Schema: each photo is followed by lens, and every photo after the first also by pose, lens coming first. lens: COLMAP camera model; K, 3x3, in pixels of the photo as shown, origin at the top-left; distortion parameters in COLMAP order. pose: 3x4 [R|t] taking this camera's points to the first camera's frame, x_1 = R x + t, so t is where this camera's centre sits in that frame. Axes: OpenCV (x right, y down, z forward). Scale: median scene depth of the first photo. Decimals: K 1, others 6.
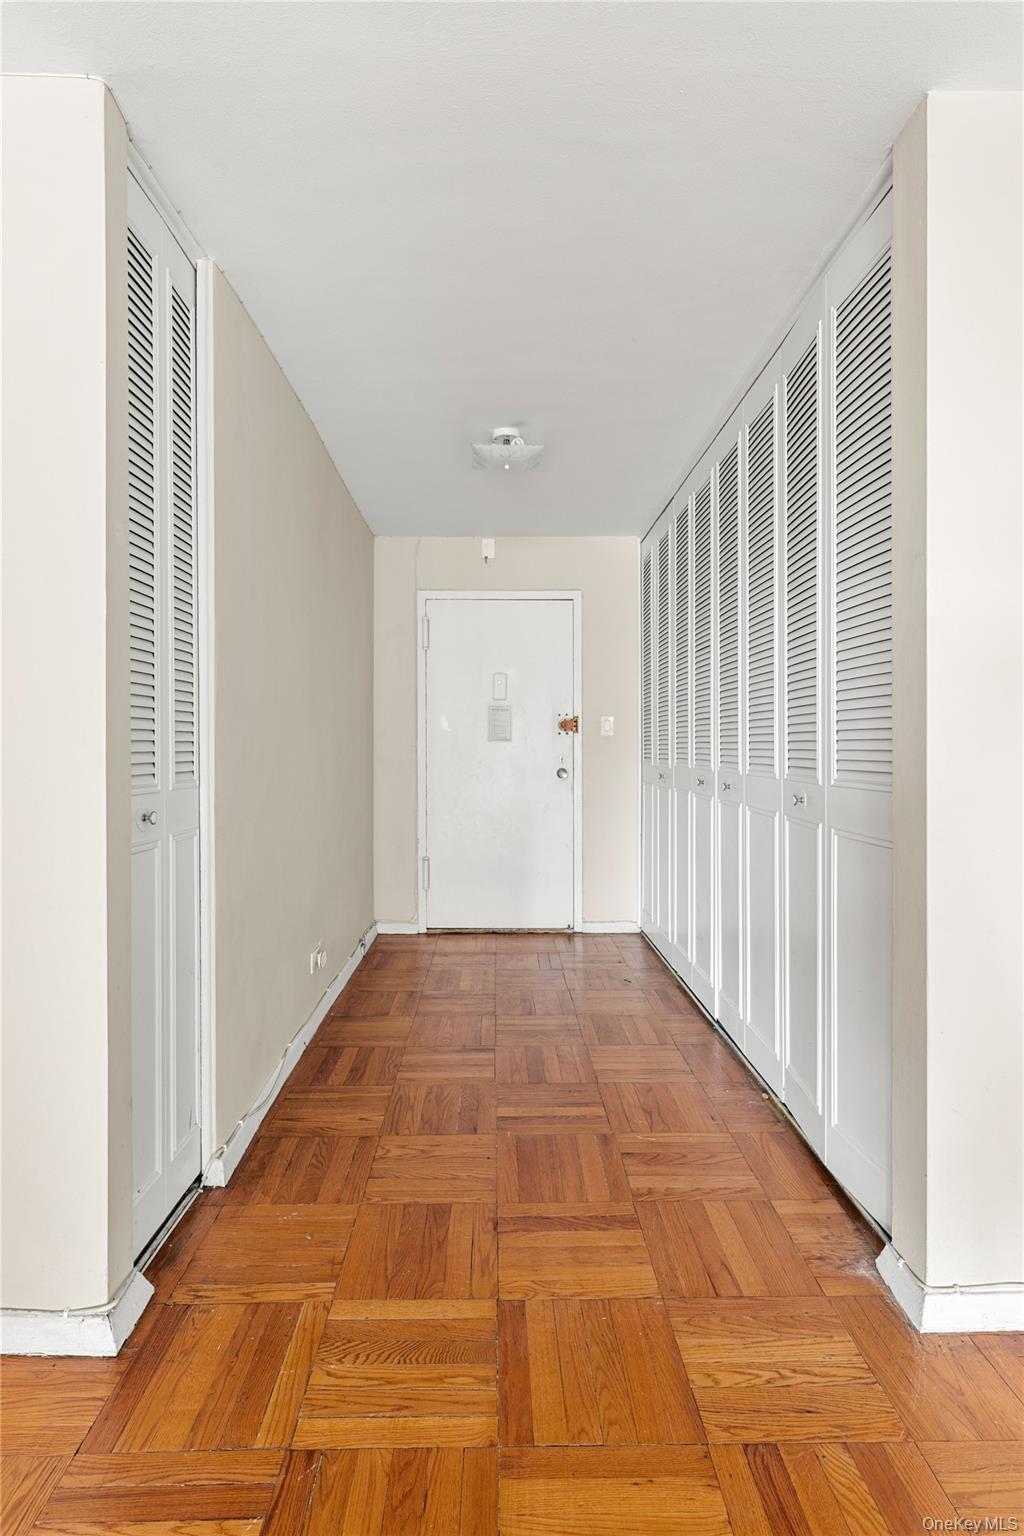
lens RADIAL K [[779.0, 0, 512.0], [0, 779.0, 753.7], [0, 0, 1]] dist [-0.000008, -0.000052]
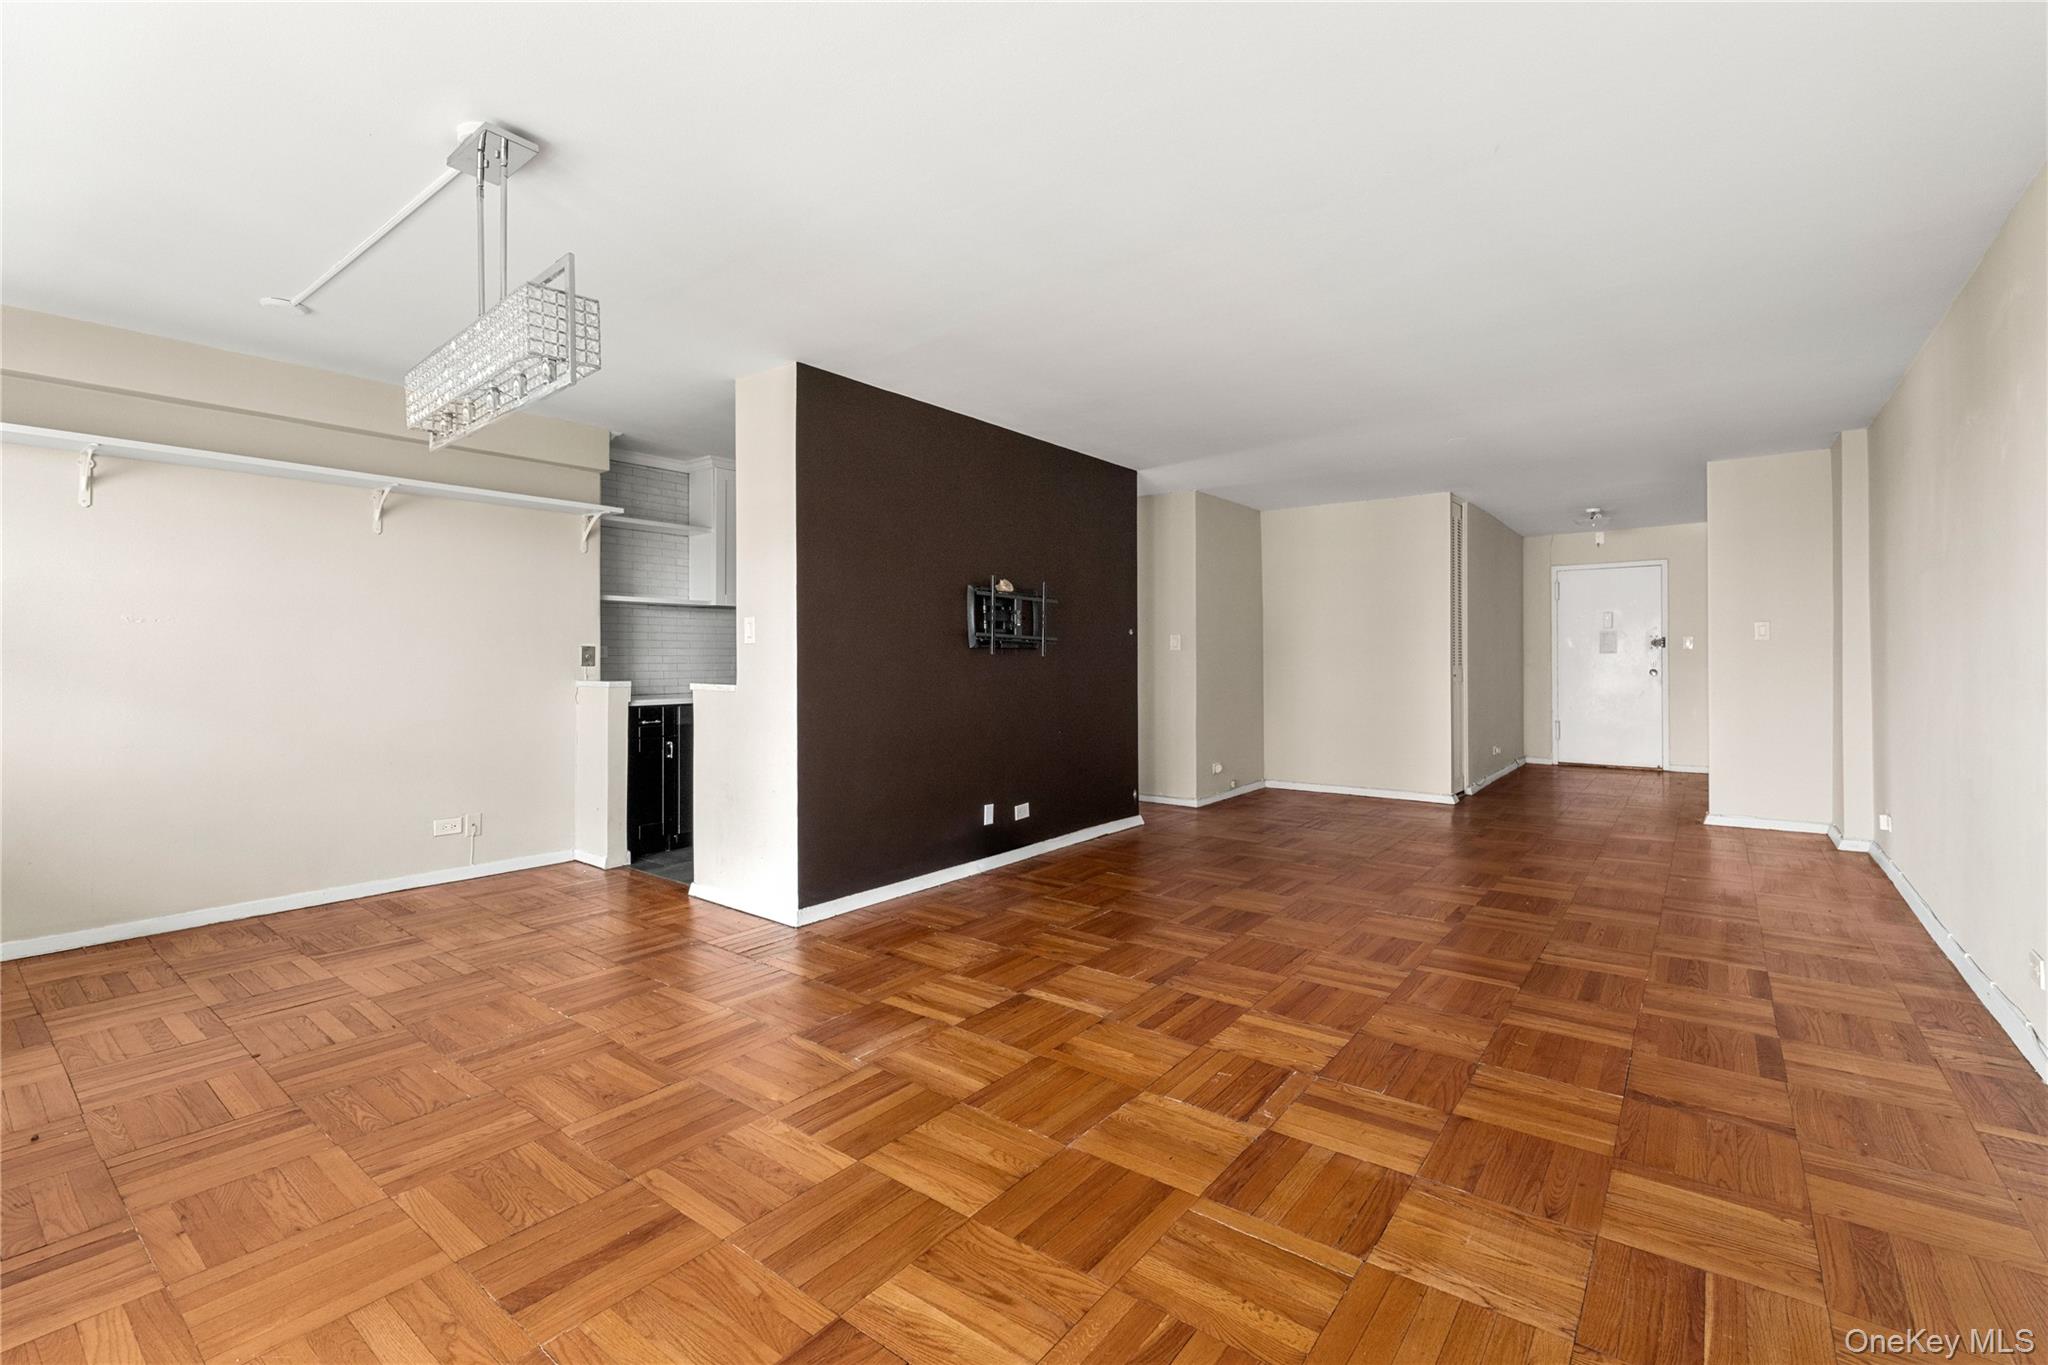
lens RADIAL K [[884.1, 0, 1044.2], [0, 884.1, 668.1], [0, 0, 1]] dist [0.004033, -0.000234]
pose [[0.783589, 0.001178, -0.621278, 0.216350], [0.003328, 0.999976, 0.006094, 0.001609], [0.621270, -0.006843, 0.783567, -1.242997]]
